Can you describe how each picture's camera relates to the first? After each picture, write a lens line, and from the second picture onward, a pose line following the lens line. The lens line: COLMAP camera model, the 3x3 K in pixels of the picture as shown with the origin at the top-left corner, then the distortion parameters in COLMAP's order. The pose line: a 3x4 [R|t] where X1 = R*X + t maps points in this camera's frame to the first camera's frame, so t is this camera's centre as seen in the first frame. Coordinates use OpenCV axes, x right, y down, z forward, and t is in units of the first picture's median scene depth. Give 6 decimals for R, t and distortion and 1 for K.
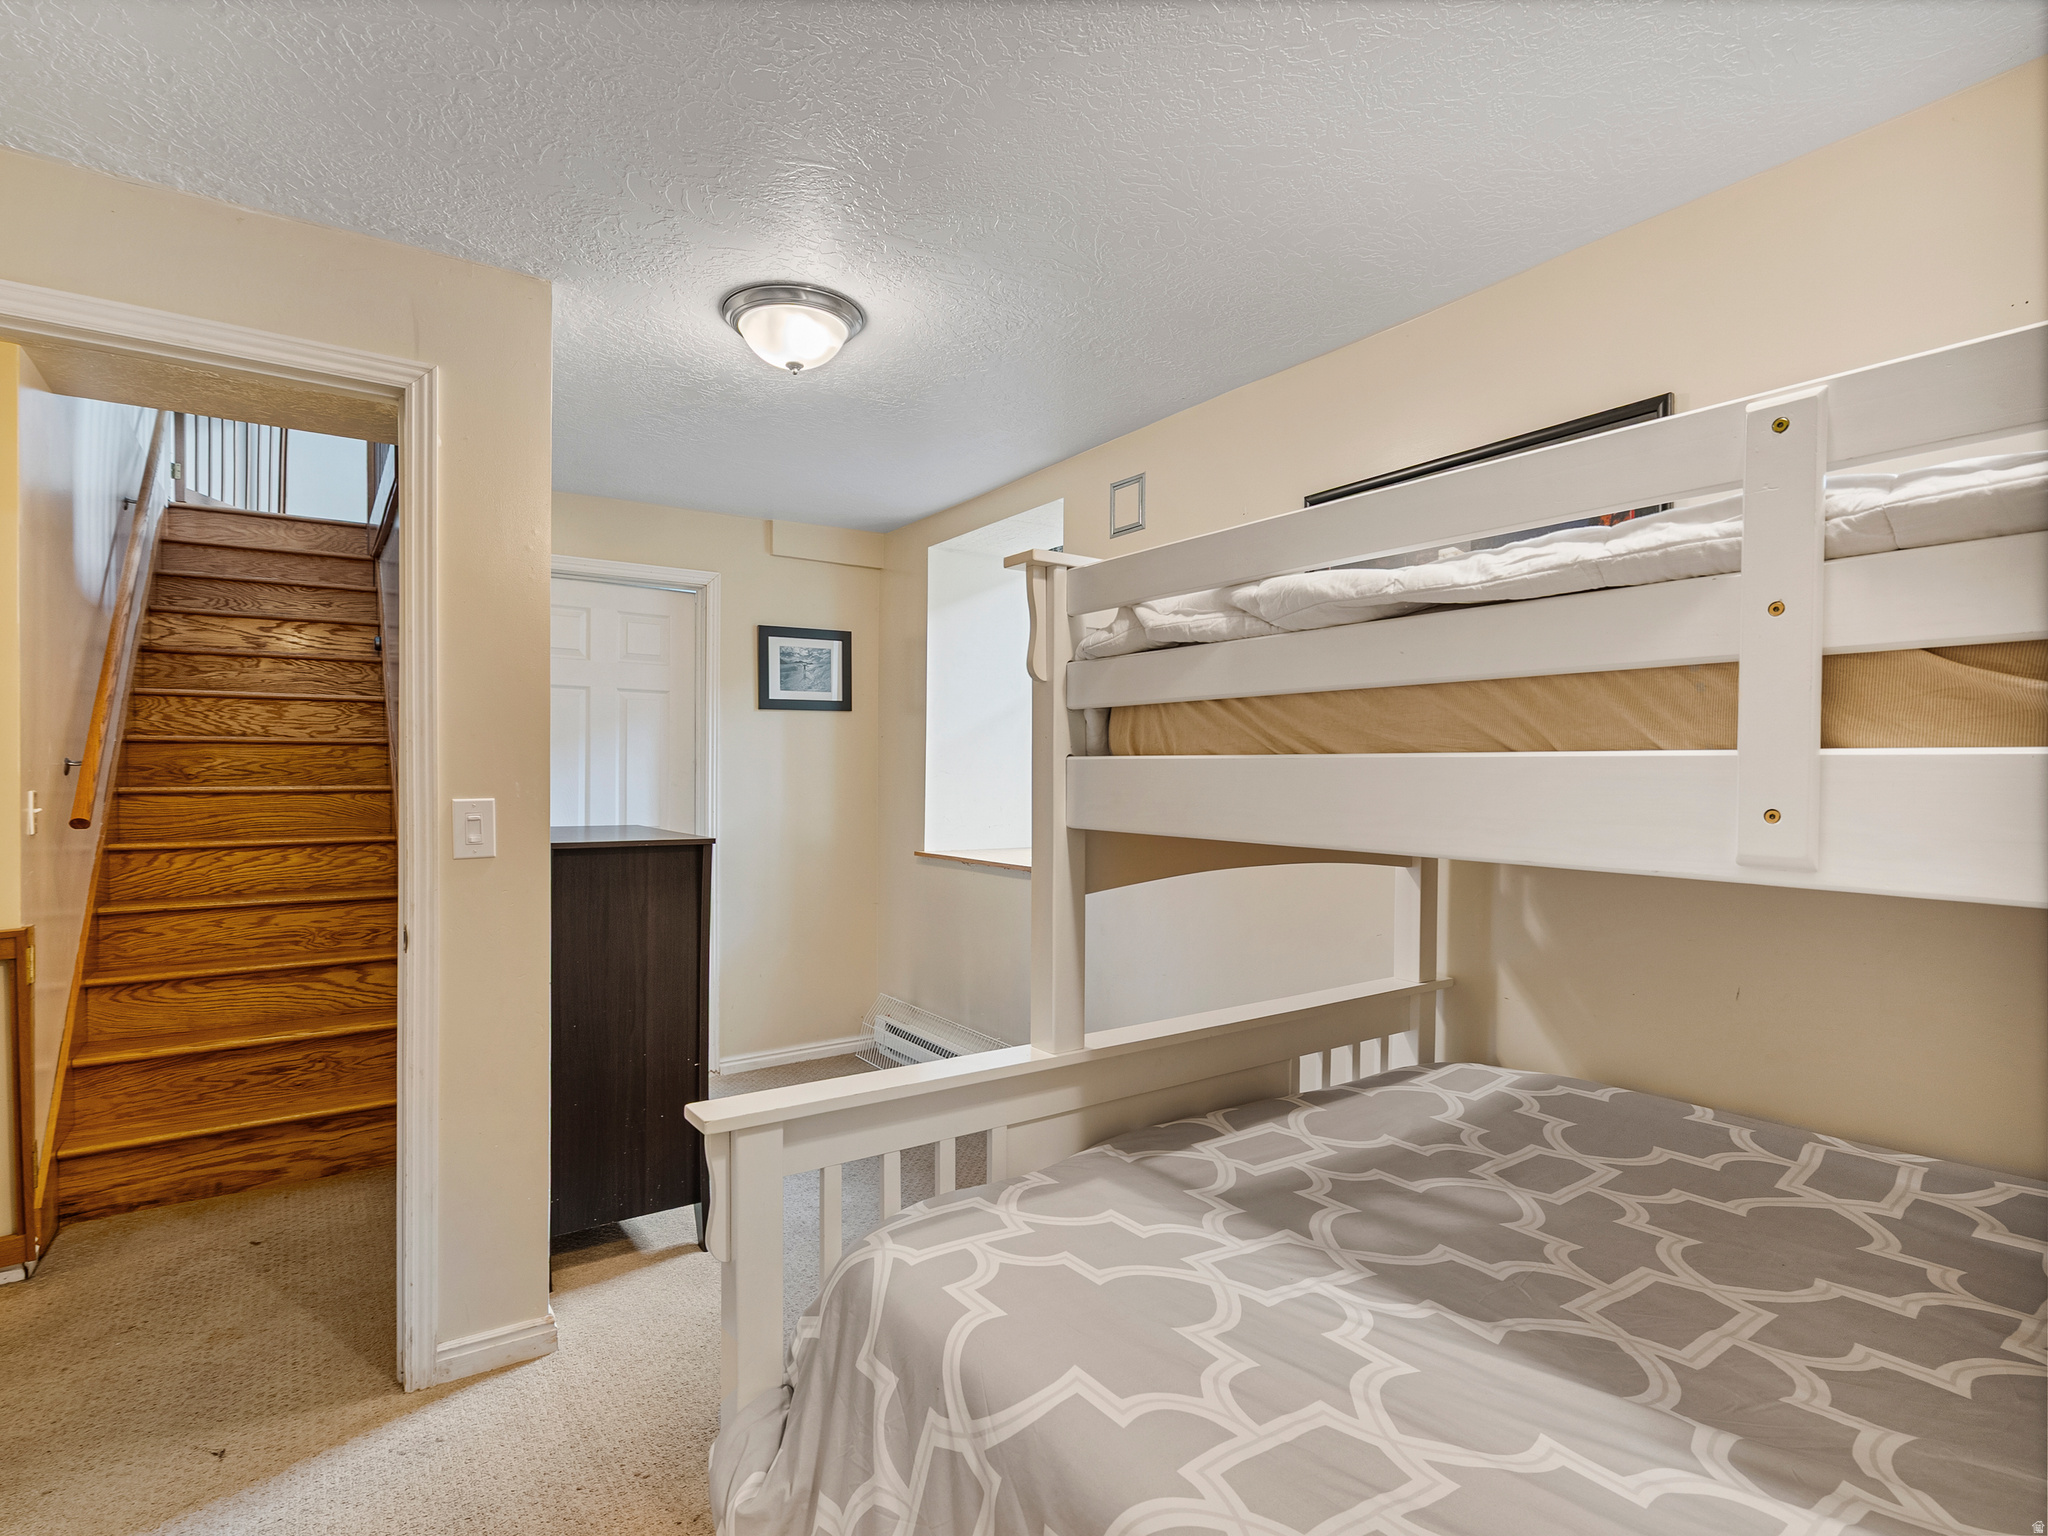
lens RADIAL K [[1046.9, 0, 1029.8], [0, 1046.9, 767.2], [0, 0, 1]] dist [-0.006333, 0.000965]
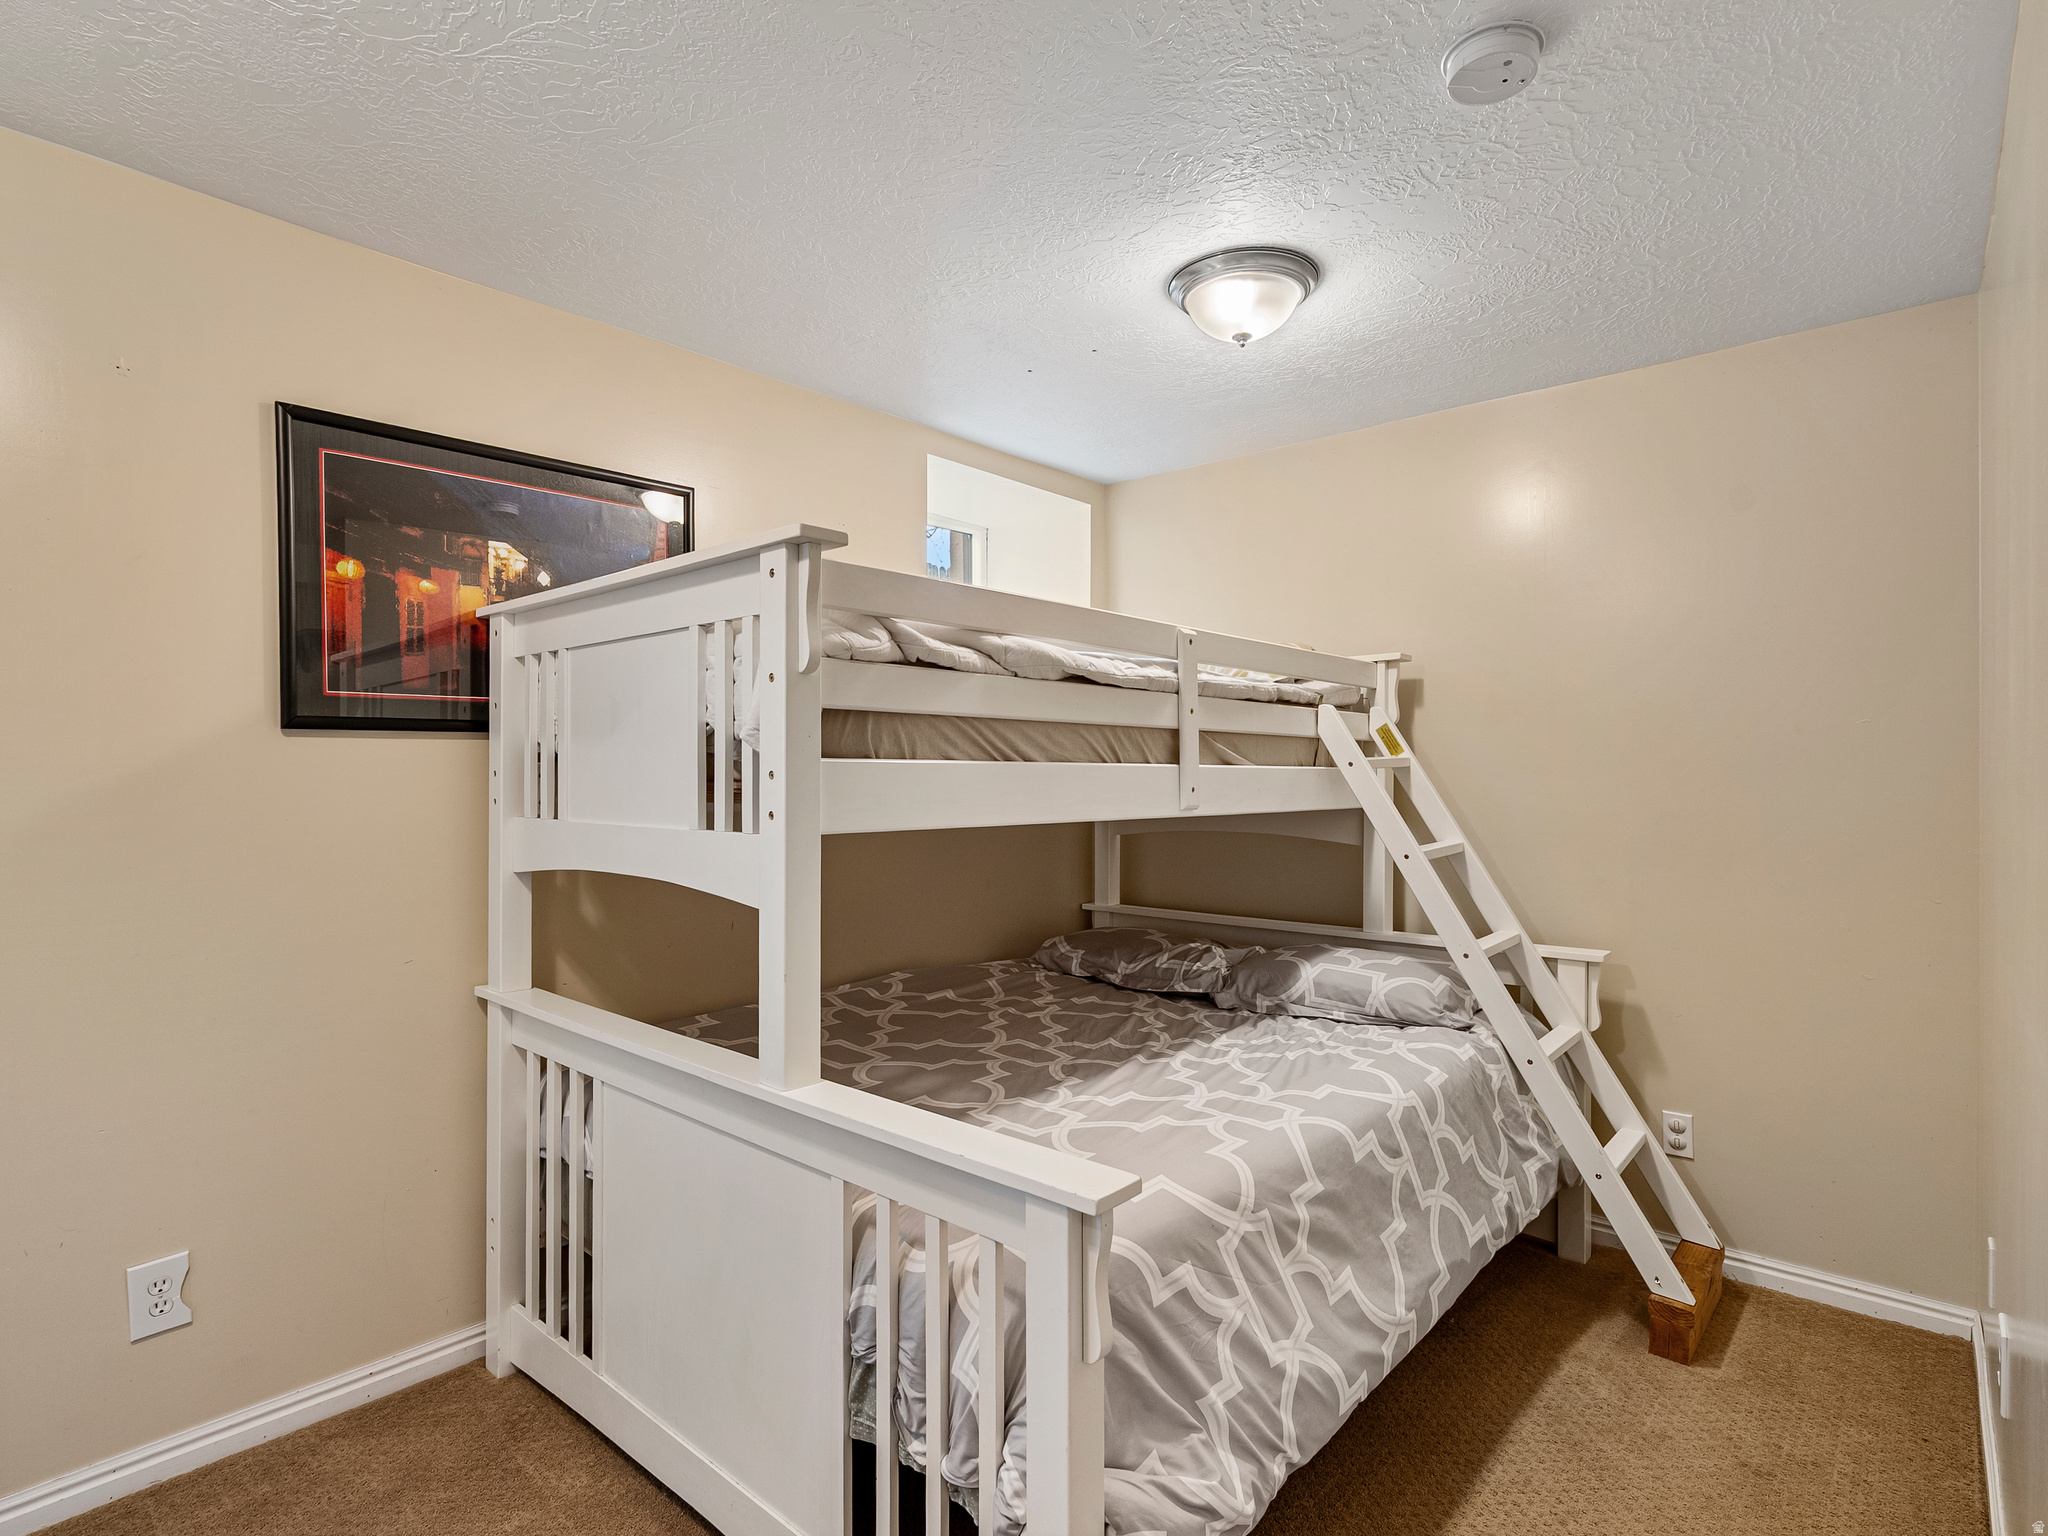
lens RADIAL K [[1046.9, 0, 1029.8], [0, 1046.9, 767.2], [0, 0, 1]] dist [-0.006333, 0.000965]
pose [[-0.228746, -0.000652, 0.973486, -1.237046], [-0.006498, 0.999979, -0.000857, -0.003653], [-0.973464, -0.006521, -0.228746, 1.402888]]
